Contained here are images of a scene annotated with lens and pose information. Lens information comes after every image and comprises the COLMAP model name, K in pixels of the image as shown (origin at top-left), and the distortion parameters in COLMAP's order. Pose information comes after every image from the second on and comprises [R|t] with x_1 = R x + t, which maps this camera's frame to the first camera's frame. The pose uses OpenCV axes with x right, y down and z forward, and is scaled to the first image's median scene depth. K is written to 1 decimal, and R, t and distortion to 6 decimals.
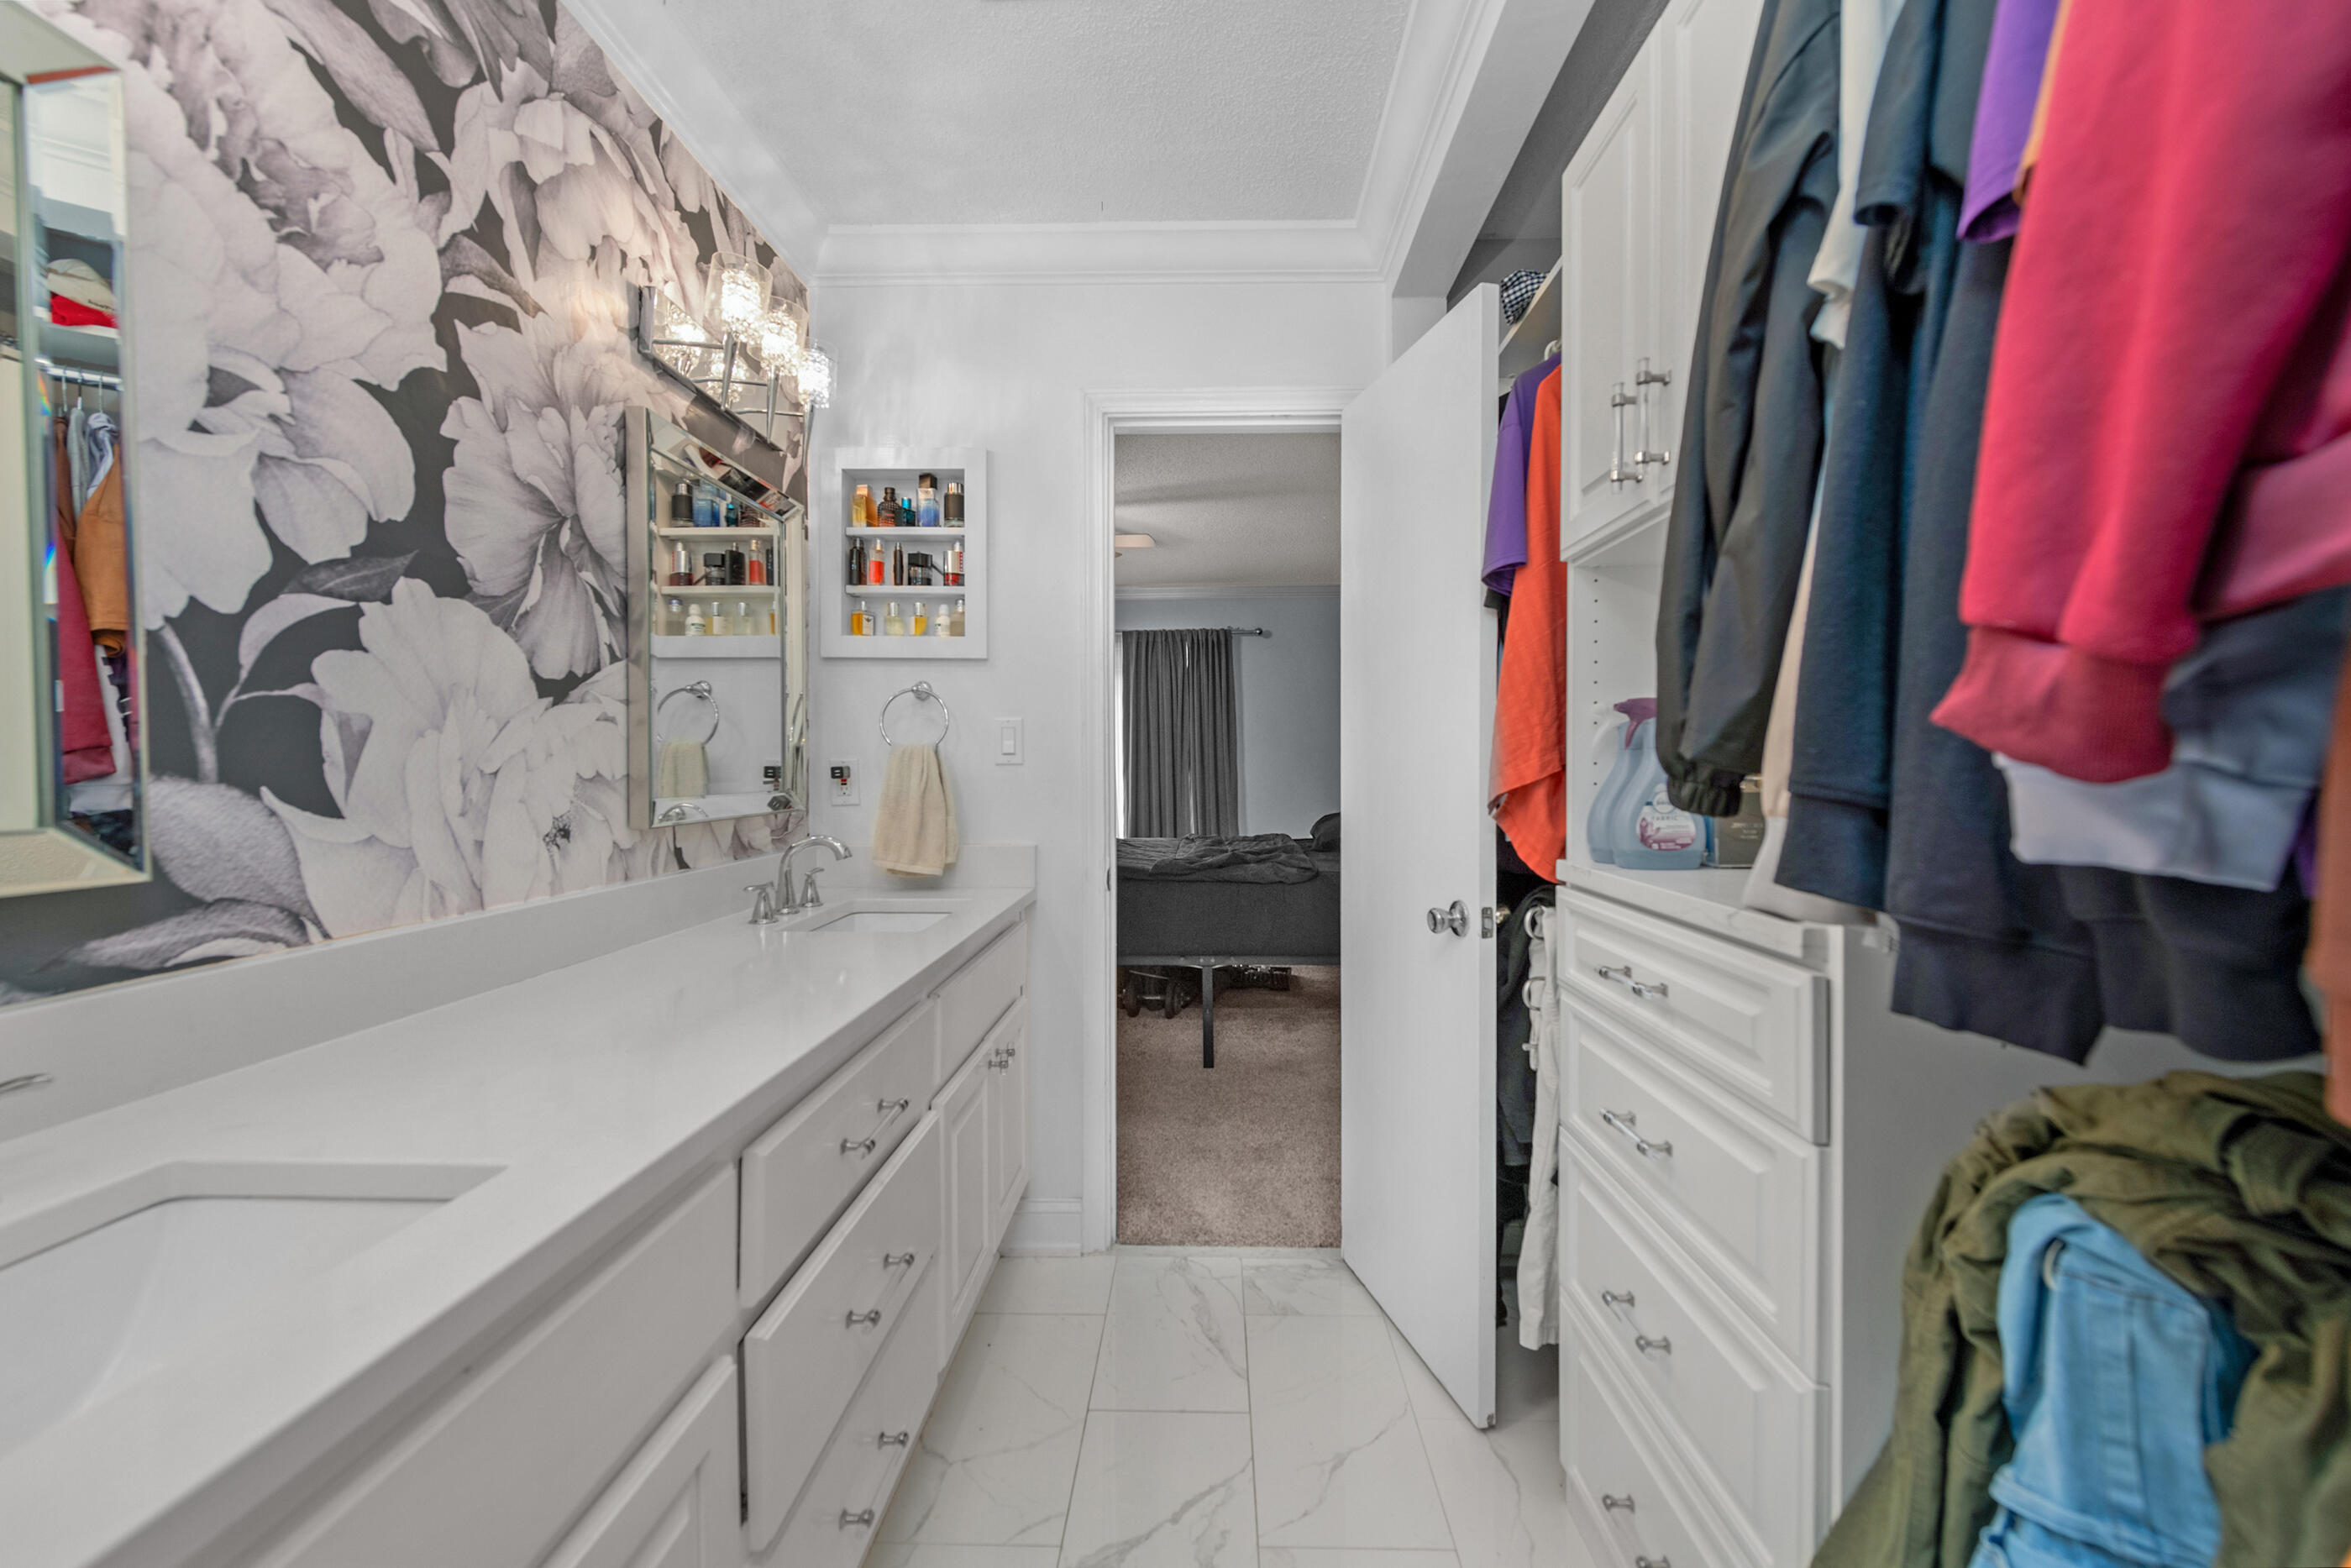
lens RADIAL K [[984.5, 0, 1175.5], [0, 984.5, 784.0], [0, 0, 1]] dist [0.000210, 0.000068]
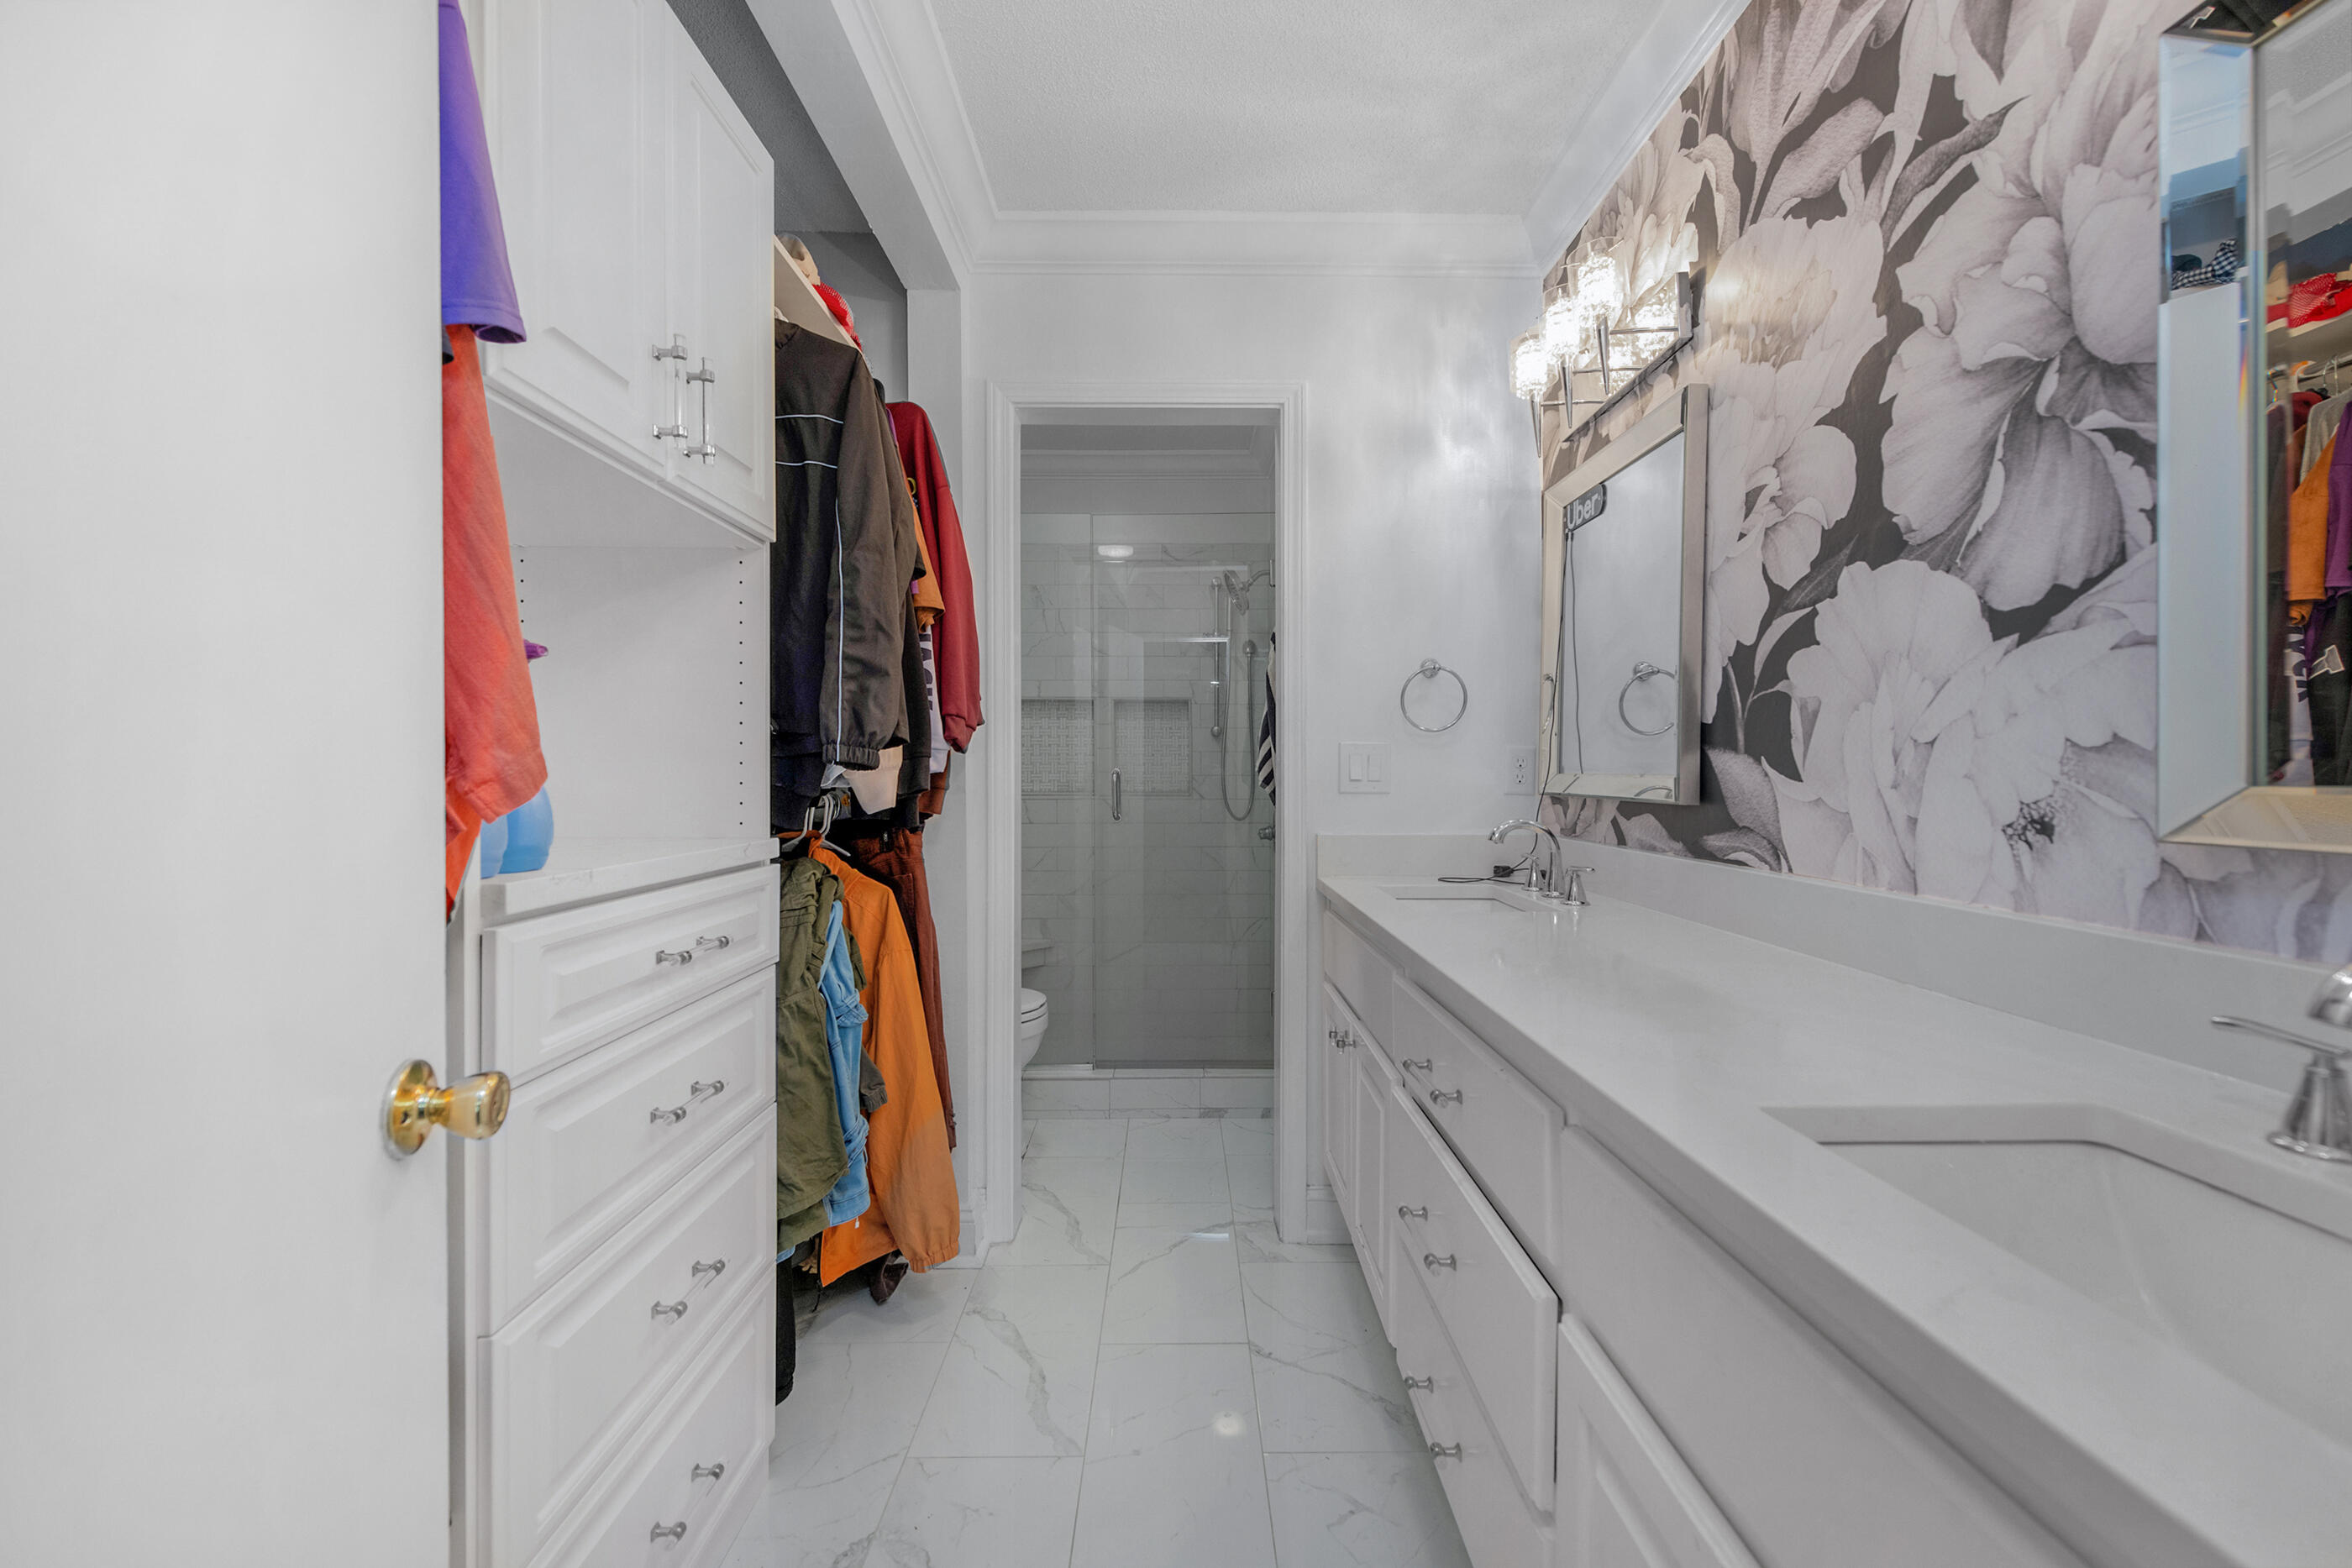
lens RADIAL K [[984.9, 0, 1176.0], [0, 984.9, 784.0], [0, 0, 1]] dist [0.000210, 0.000068]
pose [[-0.999310, 0.002284, -0.037078, 0.005193], [0.001112, 0.999500, 0.031613, -0.002708], [0.037132, 0.031550, -0.998812, 1.973760]]
